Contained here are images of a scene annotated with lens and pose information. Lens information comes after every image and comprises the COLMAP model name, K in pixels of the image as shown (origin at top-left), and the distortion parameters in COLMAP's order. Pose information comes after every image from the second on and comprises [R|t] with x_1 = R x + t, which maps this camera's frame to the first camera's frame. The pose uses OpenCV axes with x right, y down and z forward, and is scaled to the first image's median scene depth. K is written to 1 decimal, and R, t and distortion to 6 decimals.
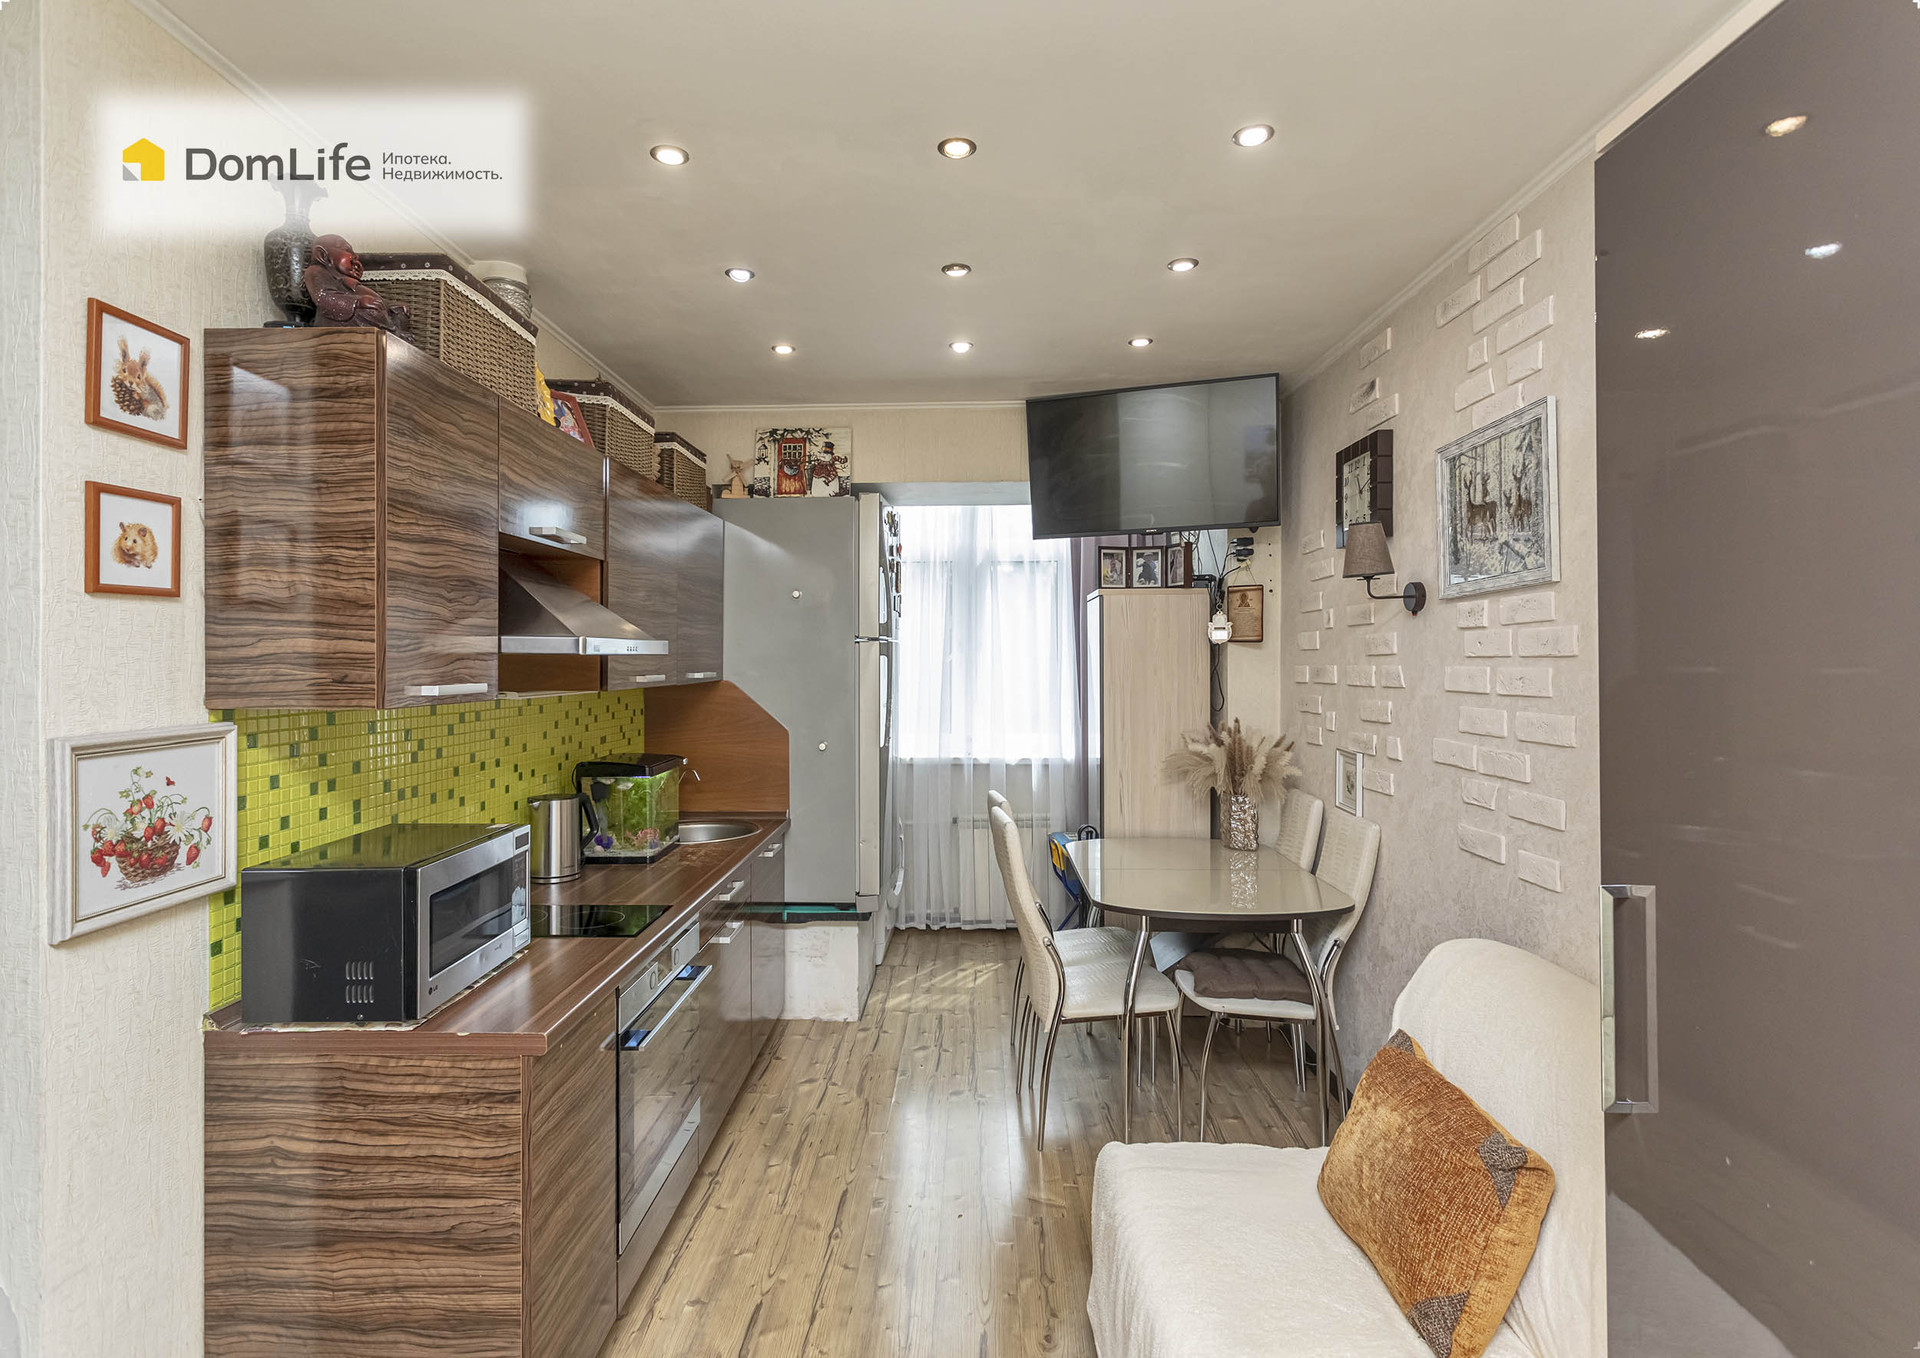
lens RADIAL K [[962.9, 0, 945.3], [0, 962.9, 664.8], [0, 0, 1]] dist [0.004139, 0.000652]
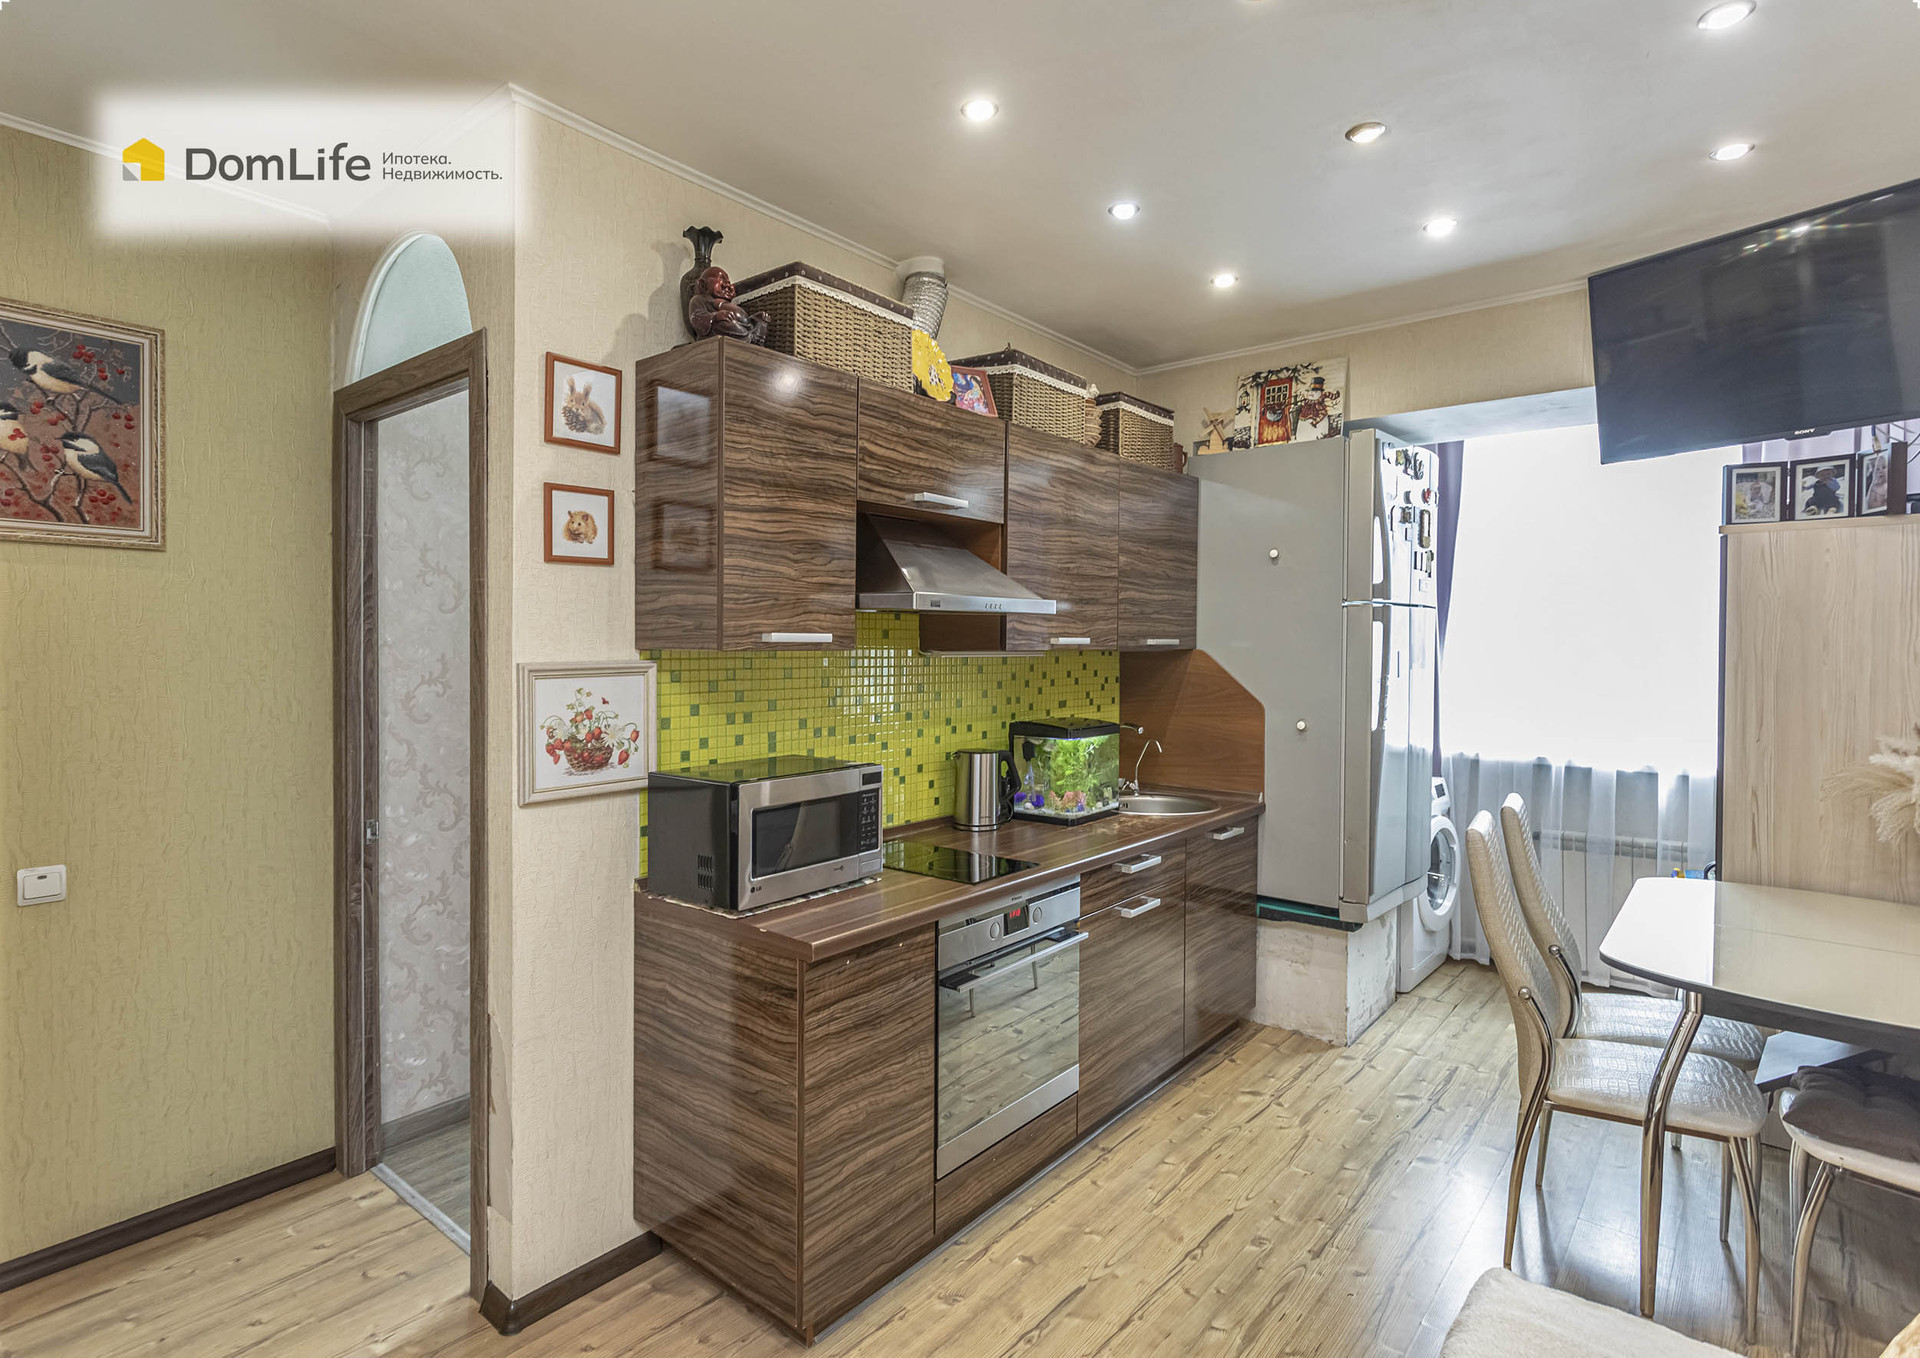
lens RADIAL K [[984.1, 0, 926.1], [0, 984.1, 662.3], [0, 0, 1]] dist [0.000173, 0.001927]
pose [[0.780211, 0.018922, -0.625231, 0.273671], [-0.010774, 0.999801, 0.016814, 0.025689], [0.625424, -0.006383, 0.780259, 0.137579]]
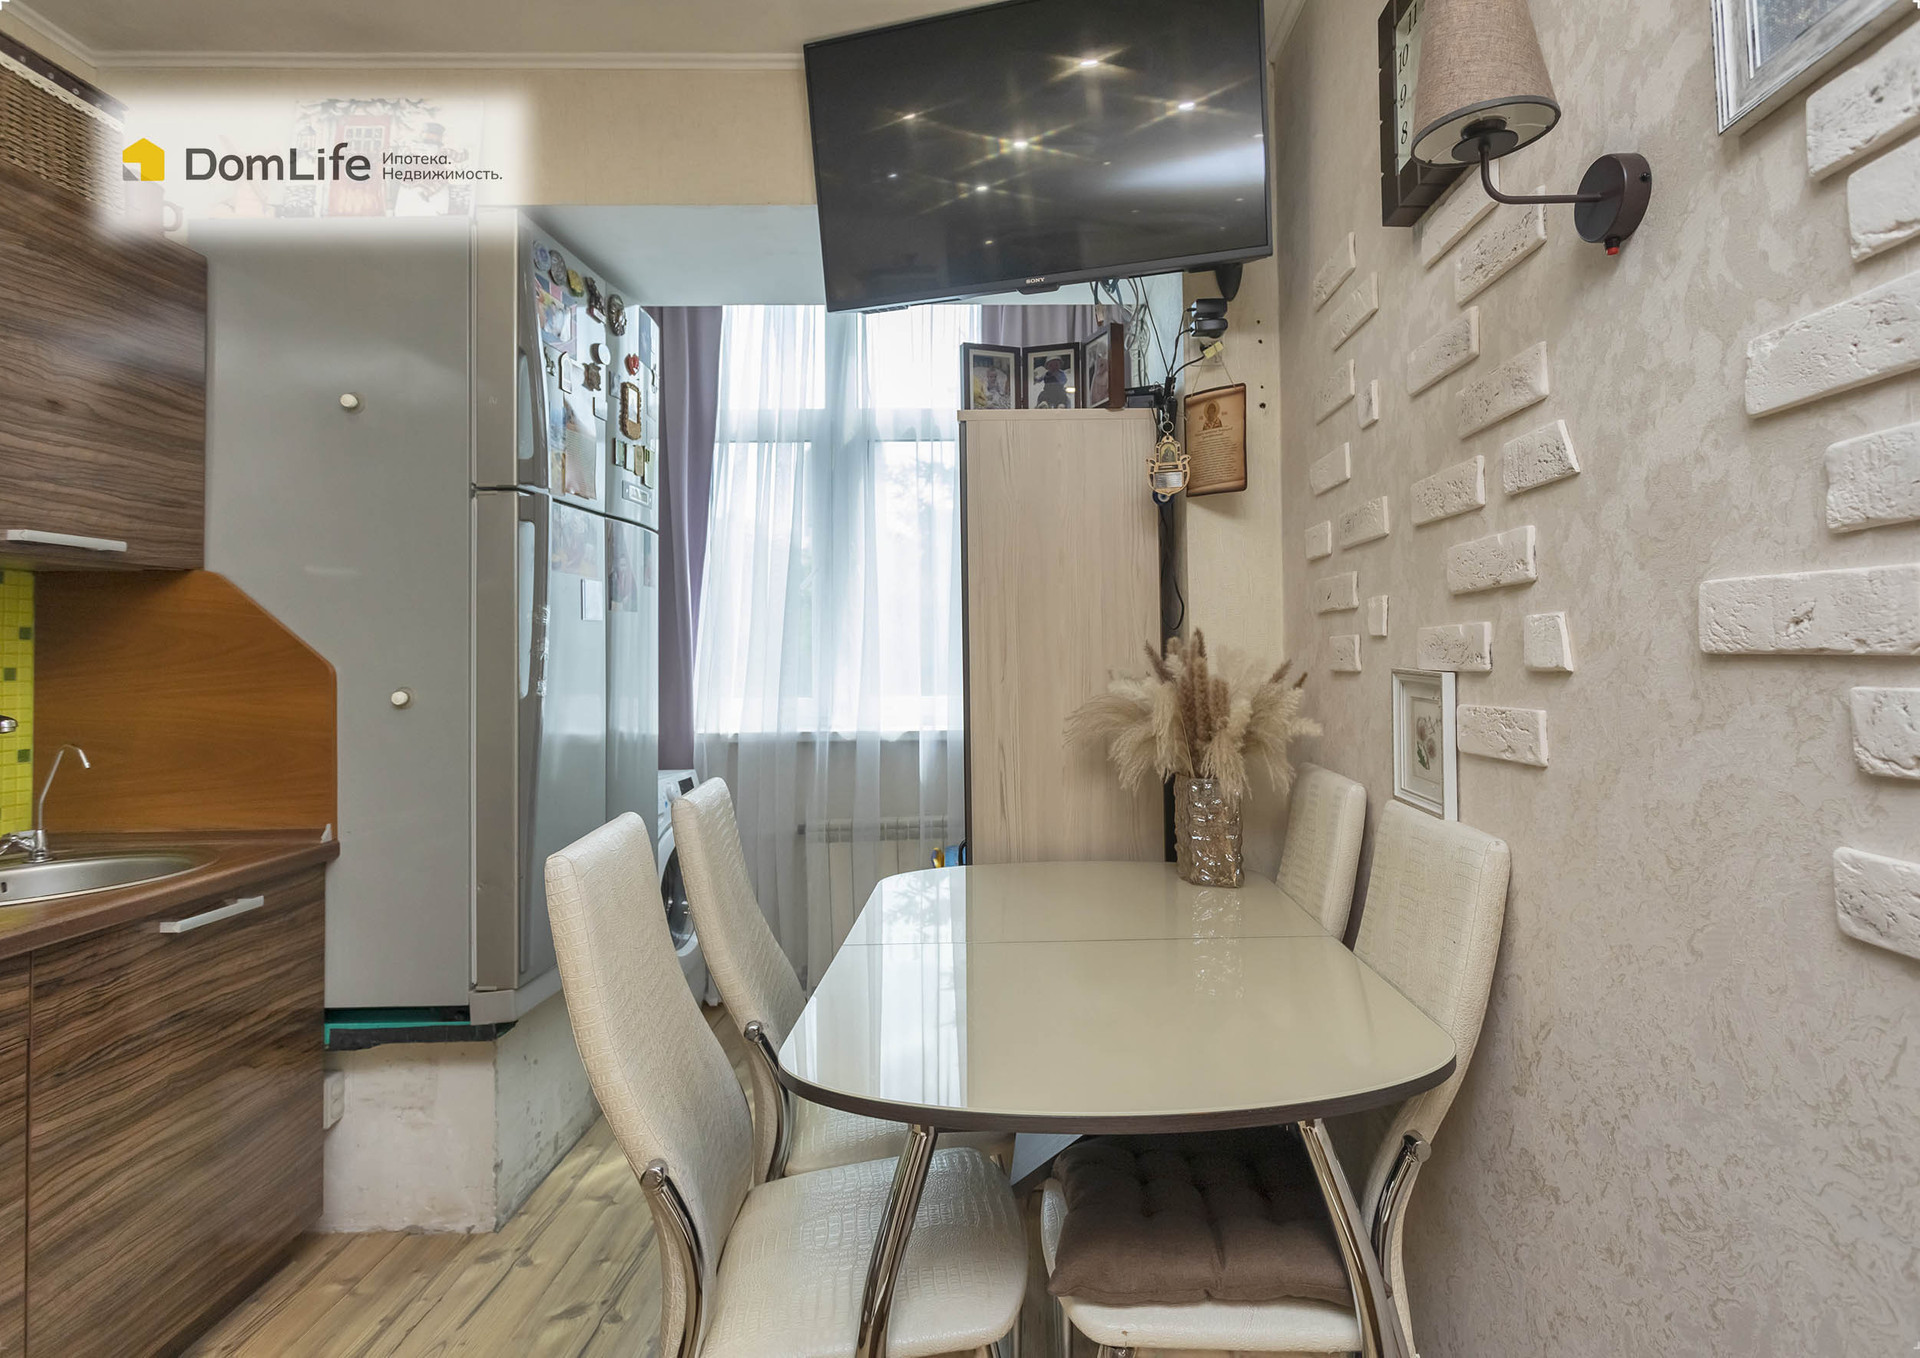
lens RADIAL K [[970.5, 0, 1033.2], [0, 970.5, 627.3], [0, 0, 1]] dist [0.002885, 0.000390]
pose [[0.998455, -0.009220, 0.054792, 0.294214], [0.011052, 0.999387, -0.033226, 0.111973], [-0.054452, 0.033780, 0.997945, 0.767330]]
